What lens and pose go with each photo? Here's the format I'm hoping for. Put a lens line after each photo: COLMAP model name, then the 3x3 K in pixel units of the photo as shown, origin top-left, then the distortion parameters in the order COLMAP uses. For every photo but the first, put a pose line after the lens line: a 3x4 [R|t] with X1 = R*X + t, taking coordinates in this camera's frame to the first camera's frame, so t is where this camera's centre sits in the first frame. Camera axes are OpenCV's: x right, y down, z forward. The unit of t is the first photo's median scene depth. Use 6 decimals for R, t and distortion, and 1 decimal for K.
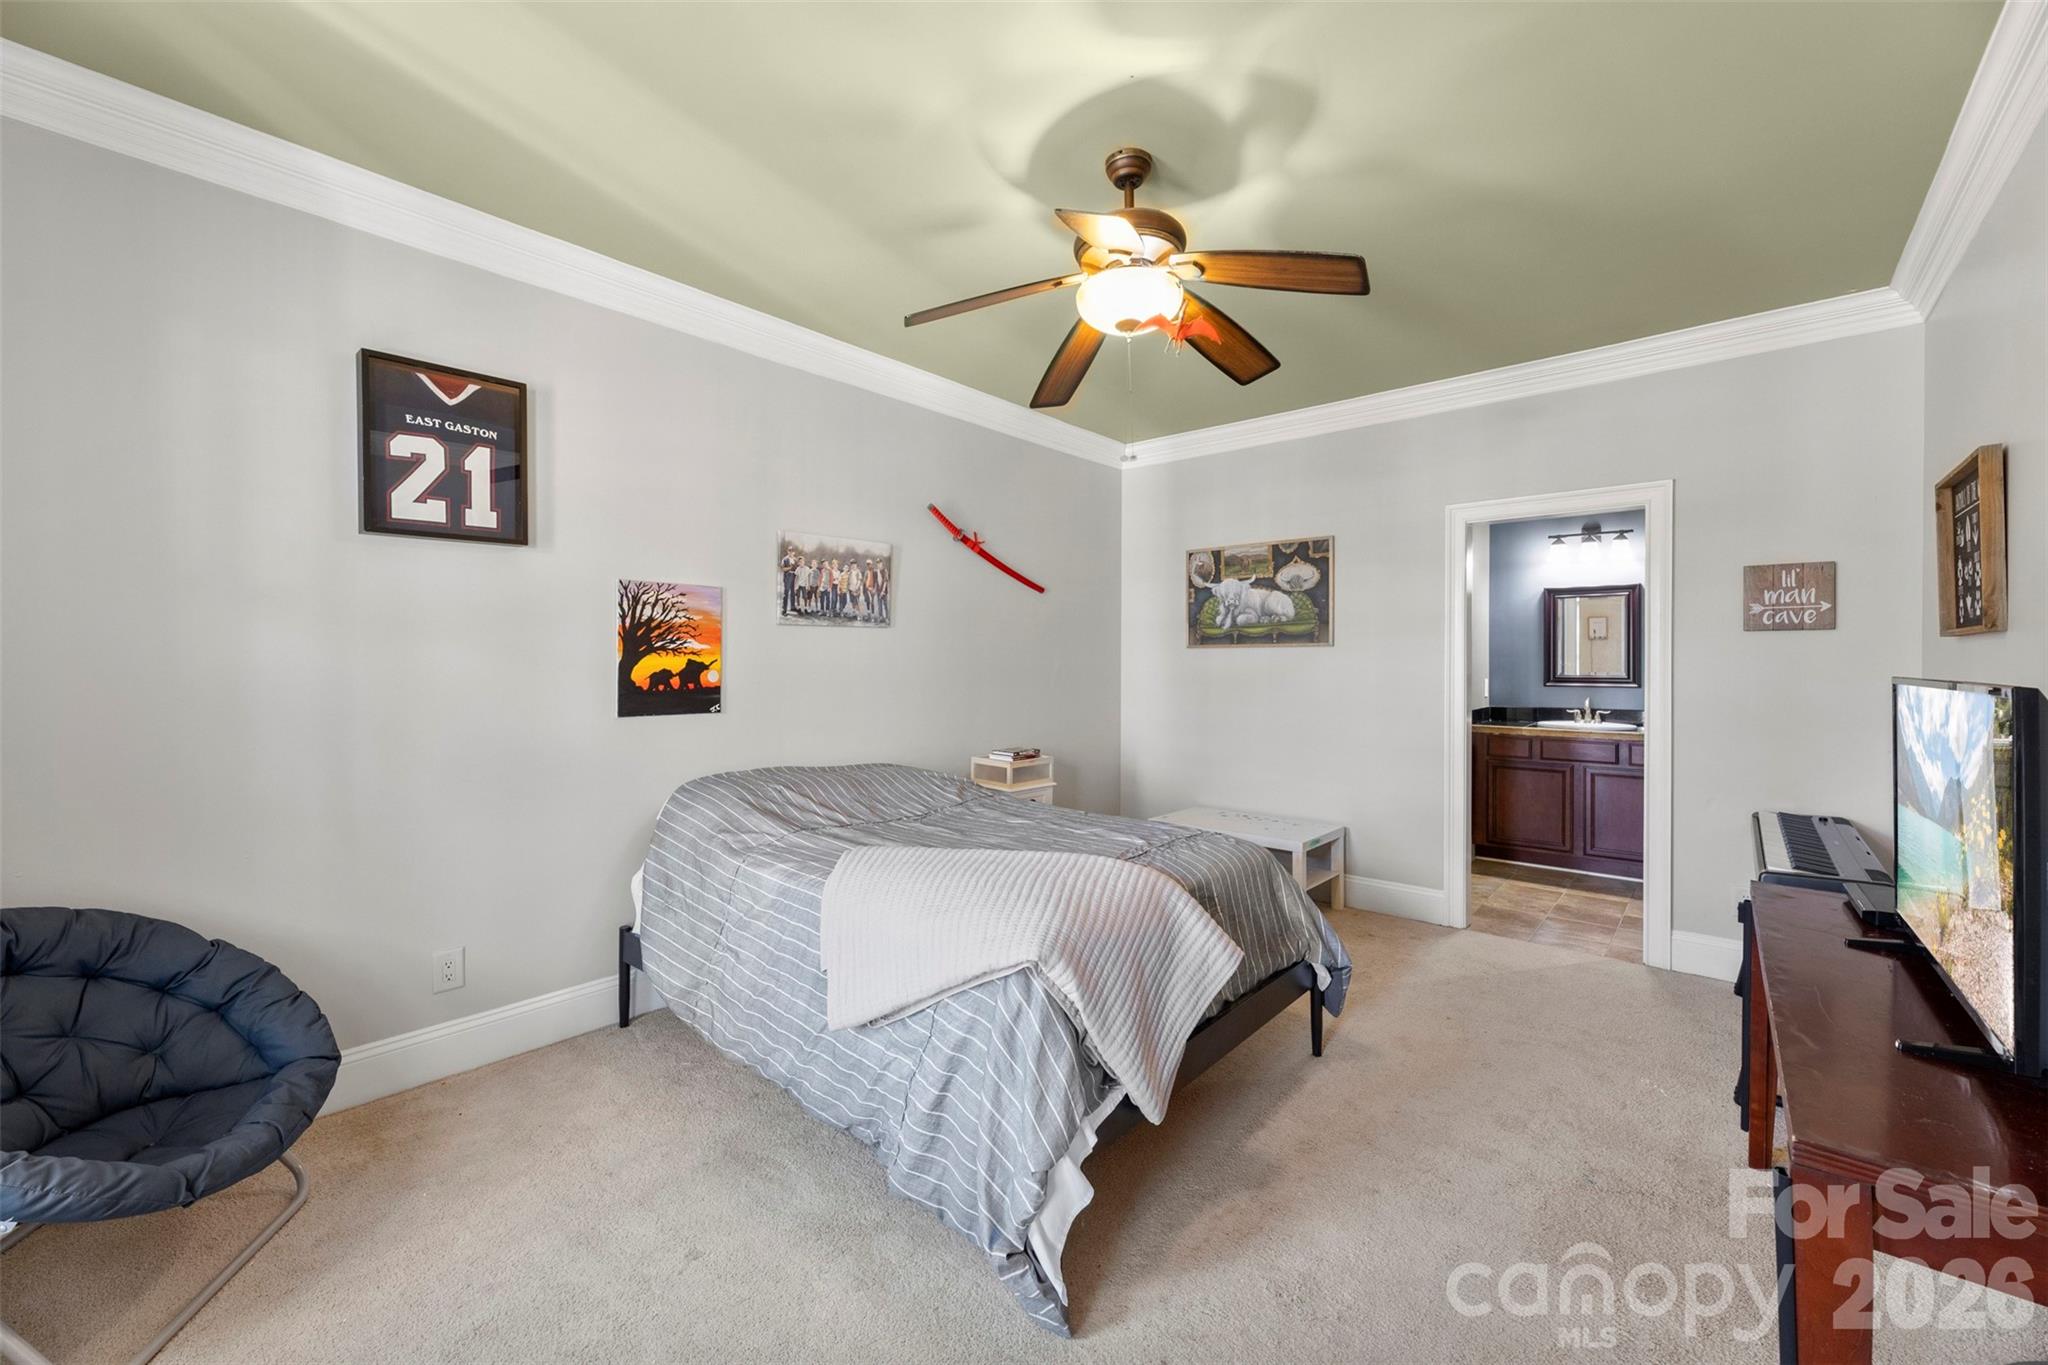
lens RADIAL K [[833.4, 0, 1019.3], [0, 833.4, 664.4], [0, 0, 1]] dist [0.005733, -0.000173]
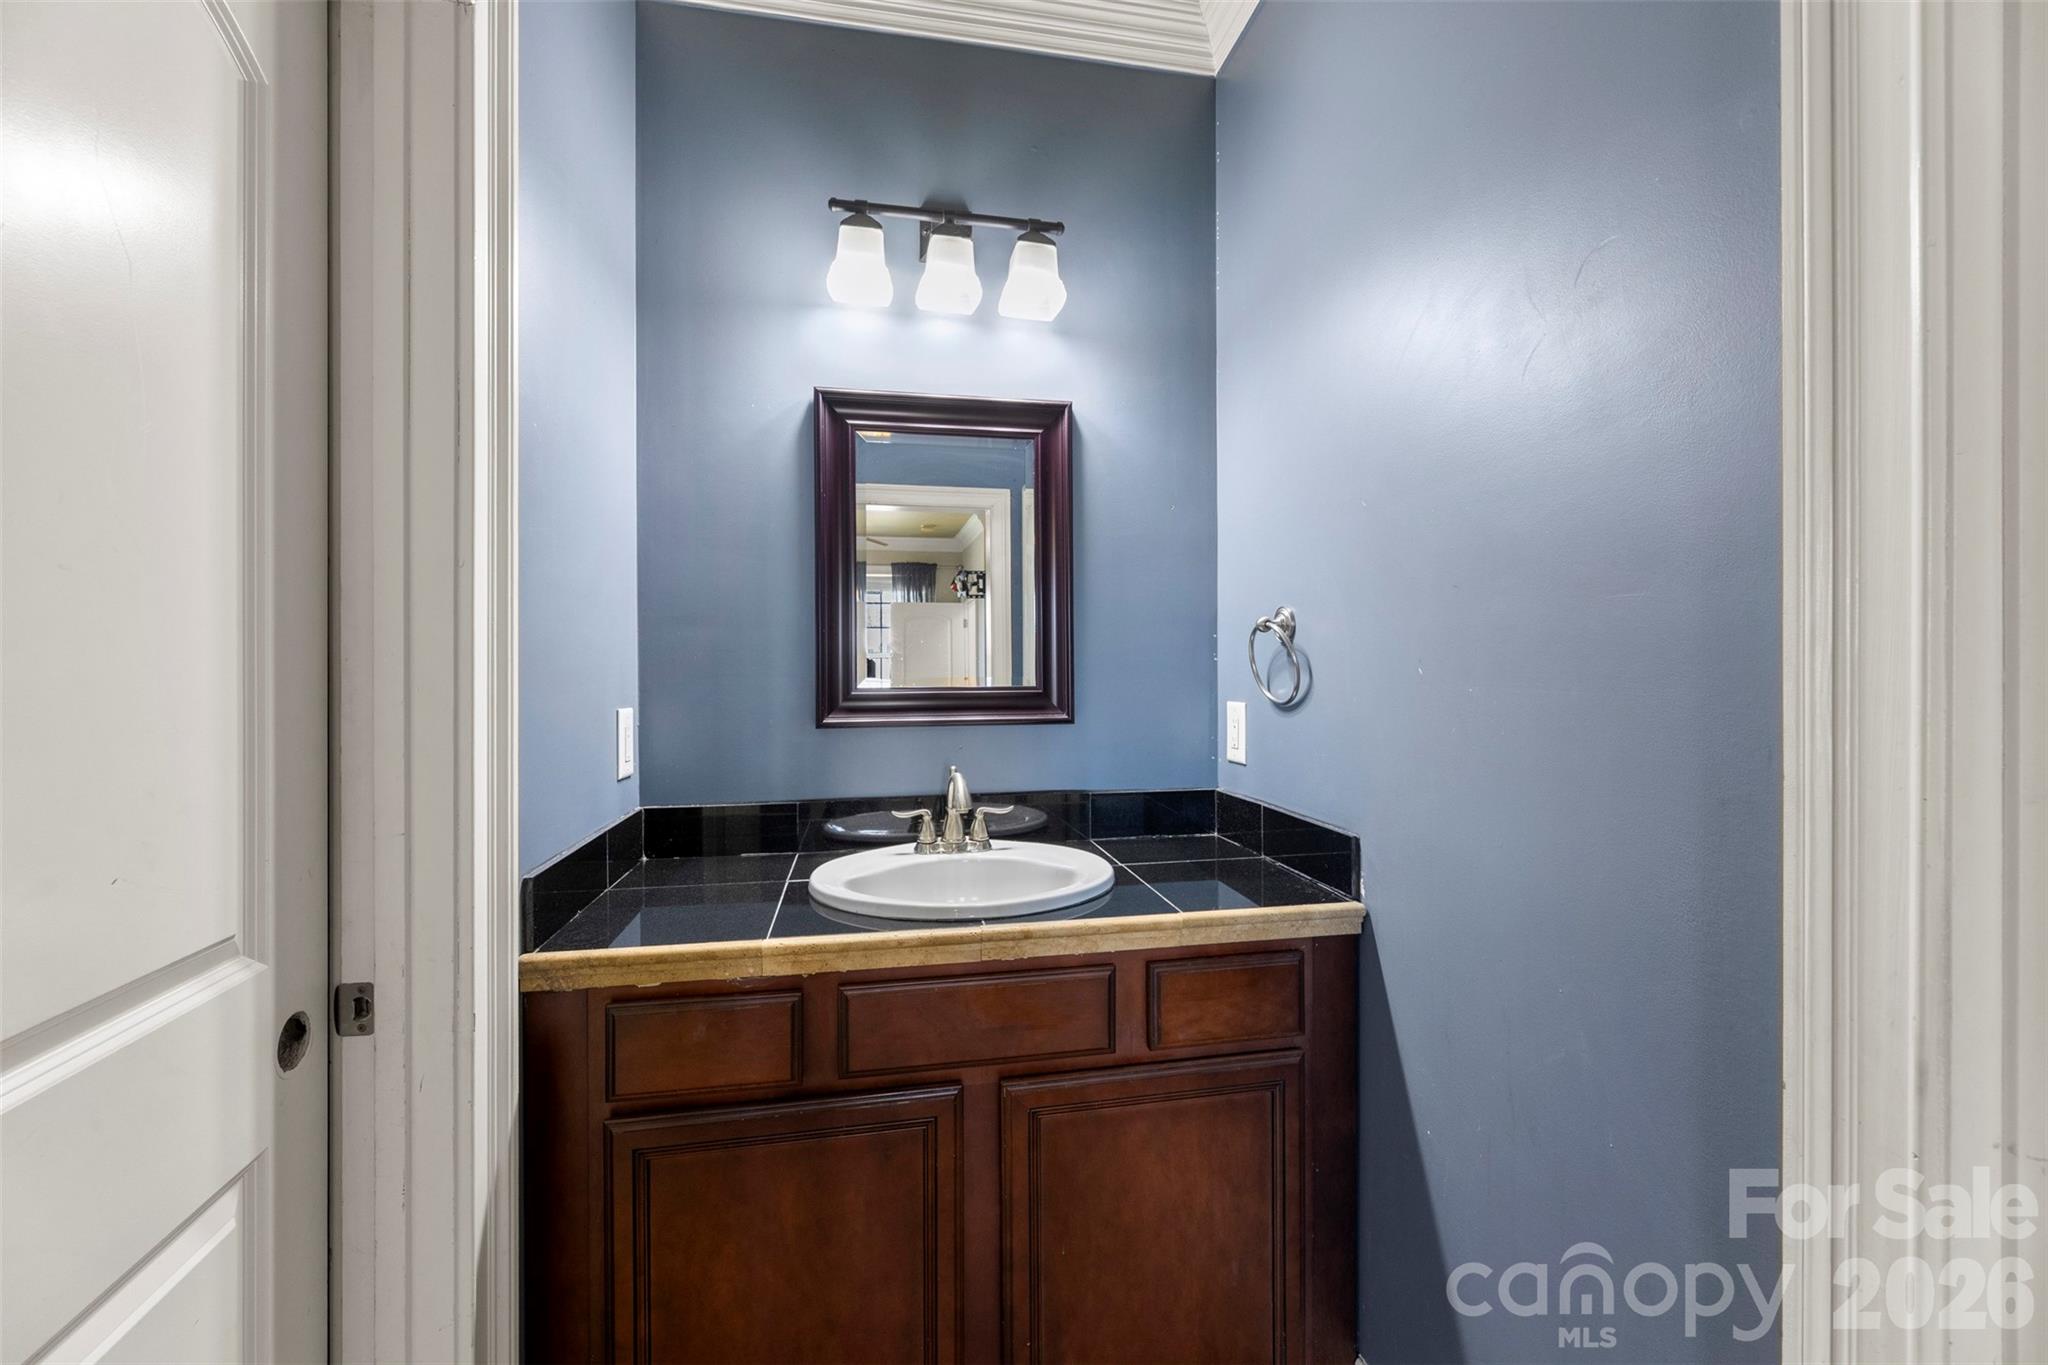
lens RADIAL K [[833.4, 0, 1052.3], [0, 833.4, 644.1], [0, 0, 1]] dist [0.005733, -0.000173]
pose [[0.626220, 0.010936, 0.779570, 0.457764], [0.007360, 0.999774, -0.019938, 0.002386], [-0.779612, 0.018223, 0.625998, 0.761162]]
